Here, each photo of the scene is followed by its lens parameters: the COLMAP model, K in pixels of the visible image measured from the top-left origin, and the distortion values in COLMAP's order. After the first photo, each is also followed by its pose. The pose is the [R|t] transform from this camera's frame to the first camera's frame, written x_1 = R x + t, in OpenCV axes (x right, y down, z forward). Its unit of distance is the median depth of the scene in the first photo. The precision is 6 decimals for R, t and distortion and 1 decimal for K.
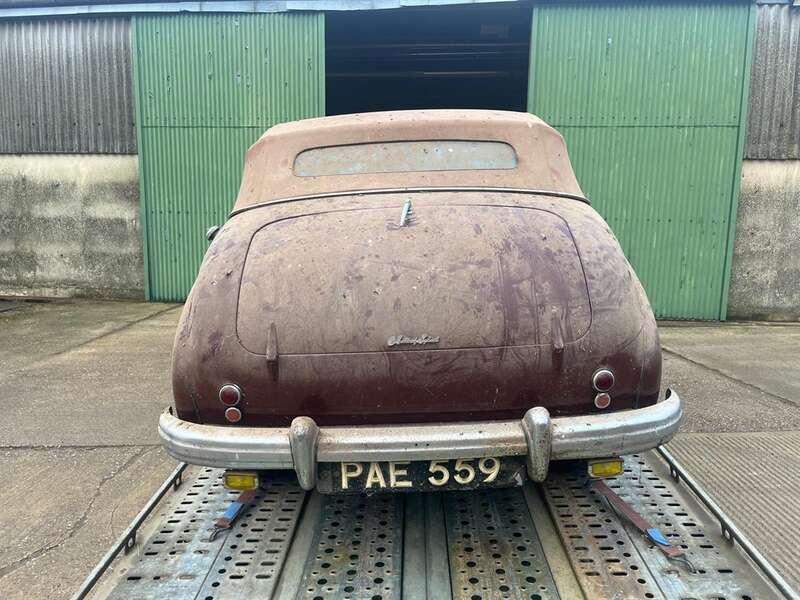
lens RADIAL K [[601.3, 0, 400.0], [0, 601.3, 300.0], [0, 0, 1]] dist [0.056454, -0.082327]
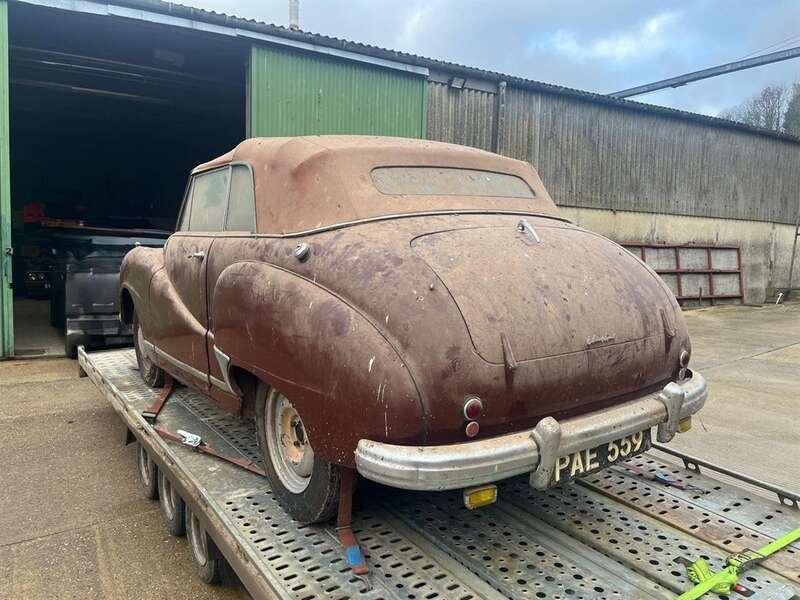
lens RADIAL K [[601.3, 0, 400.0], [0, 601.3, 300.0], [0, 0, 1]] dist [0.056454, -0.082327]
pose [[0.813422, -0.037426, 0.580469, -0.864655], [0.072033, 0.996728, -0.036677, 0.007073], [-0.577197, 0.071647, 0.813456, 0.236545]]
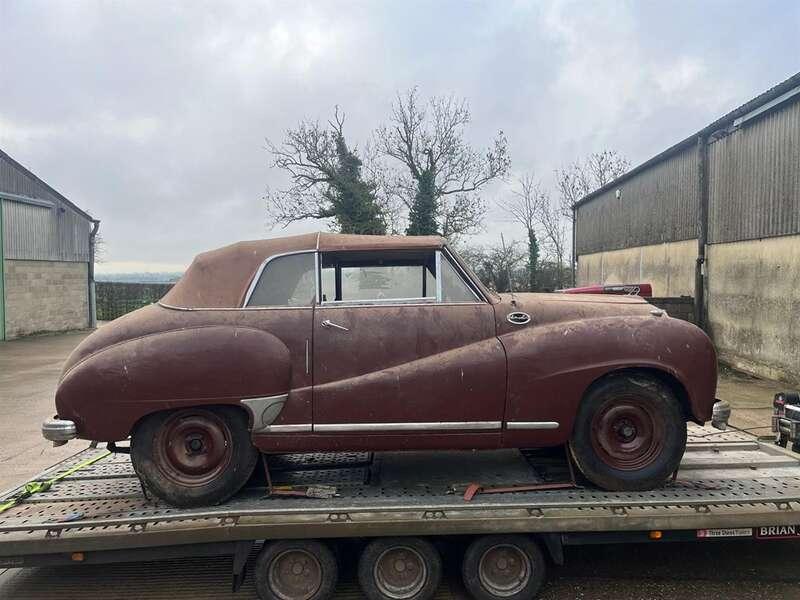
lens RADIAL K [[594.5, 0, 393.3], [0, 594.5, 301.6], [0, 0, 1]] dist [0.045893, -0.081398]
pose [[0.040531, 0.027233, -0.998807, 2.140489], [-0.140007, 0.989921, 0.021309, -0.340394], [0.989321, 0.138976, 0.043936, 1.765138]]
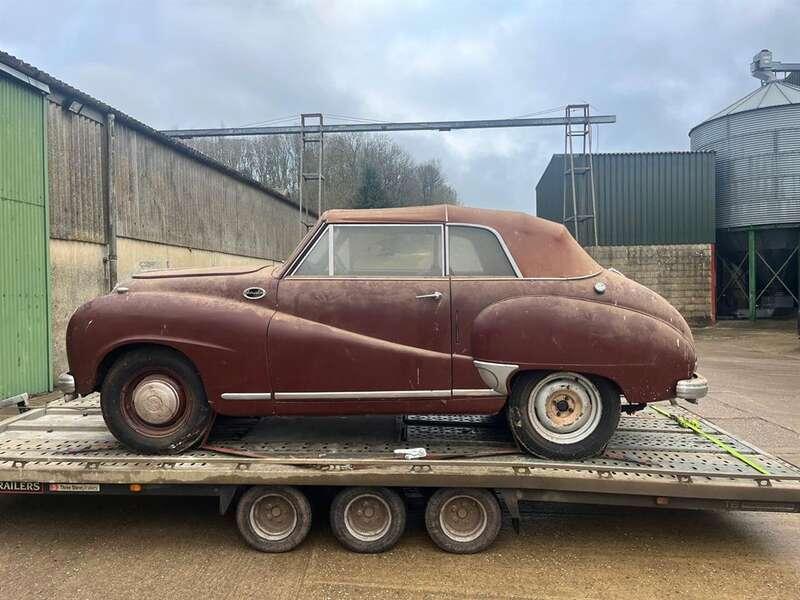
lens RADIAL K [[601.3, 0, 400.0], [0, 601.3, 300.0], [0, 0, 1]] dist [0.056454, -0.082327]
pose [[0.013393, -0.026374, 0.999562, -2.248307], [0.158679, 0.987040, 0.023918, -0.242404], [-0.987239, 0.158289, 0.017405, 1.810923]]
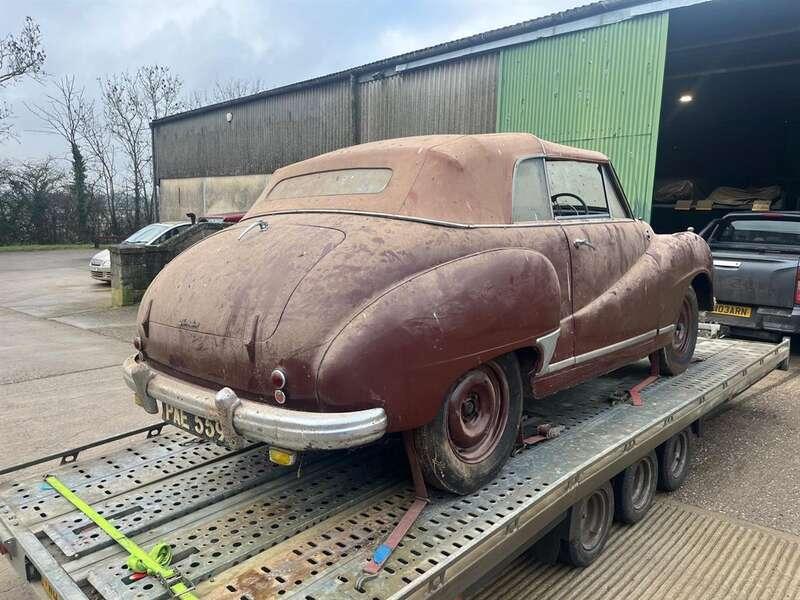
lens RADIAL K [[603.3, 0, 400.0], [0, 603.3, 300.0], [0, 0, 1]] dist [0.013873, 0.003088]
pose [[0.733223, 0.103454, -0.672072, 1.157298], [-0.111642, 0.993262, 0.031095, -0.073062], [0.670760, 0.052232, 0.739833, 0.264901]]
